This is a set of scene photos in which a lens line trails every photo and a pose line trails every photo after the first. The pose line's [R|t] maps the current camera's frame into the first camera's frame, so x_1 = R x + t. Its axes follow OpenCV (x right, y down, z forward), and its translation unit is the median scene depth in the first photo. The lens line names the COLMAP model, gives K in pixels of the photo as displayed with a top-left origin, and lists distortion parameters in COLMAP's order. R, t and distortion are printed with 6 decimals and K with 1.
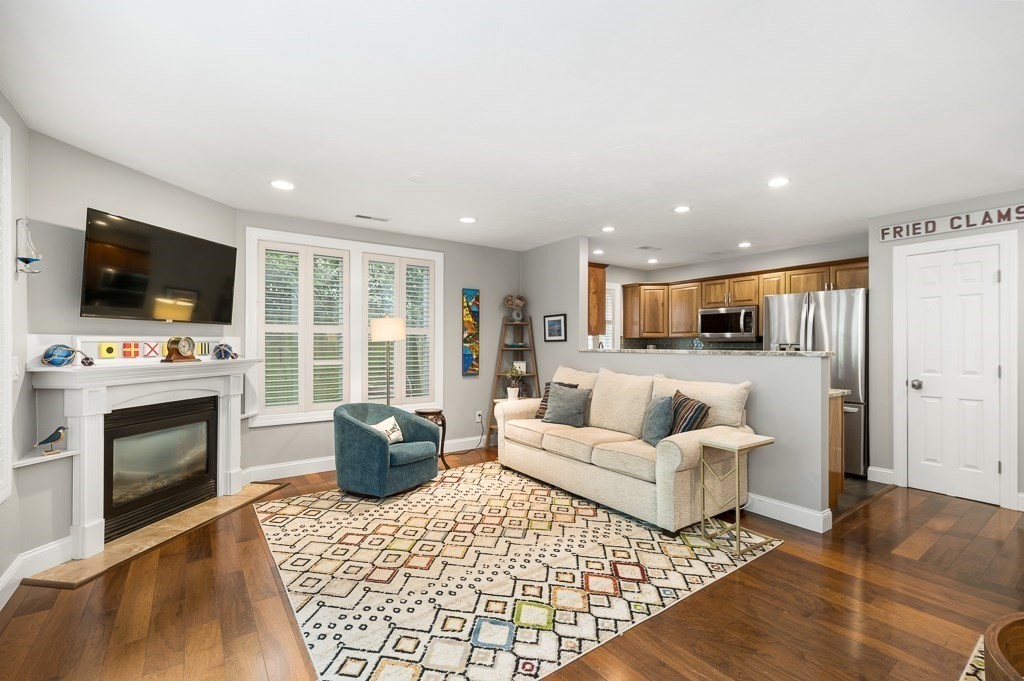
lens RADIAL K [[453.7, 0, 513.1], [0, 453.7, 340.9], [0, 0, 1]] dist [-0.002572, -0.000117]
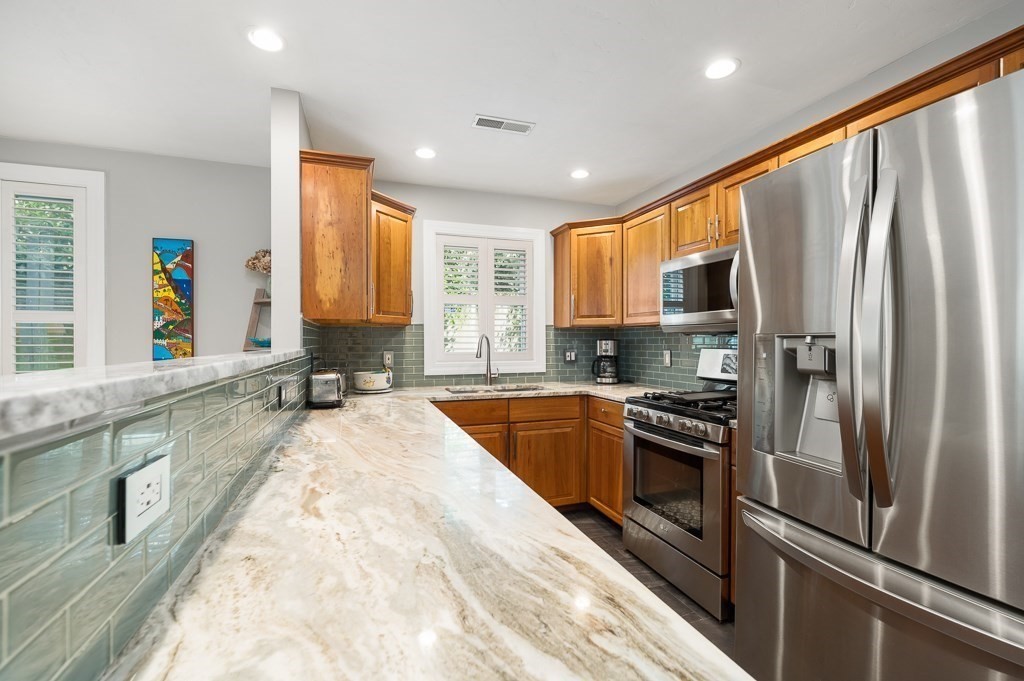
lens RADIAL K [[453.7, 0, 517.2], [0, 453.7, 342.9], [0, 0, 1]] dist [-0.002572, -0.000117]
pose [[0.959601, -0.001736, -0.281358, 0.630753], [0.005246, 0.999918, 0.011722, 0.008279], [0.281314, -0.012724, 0.959531, 0.822358]]
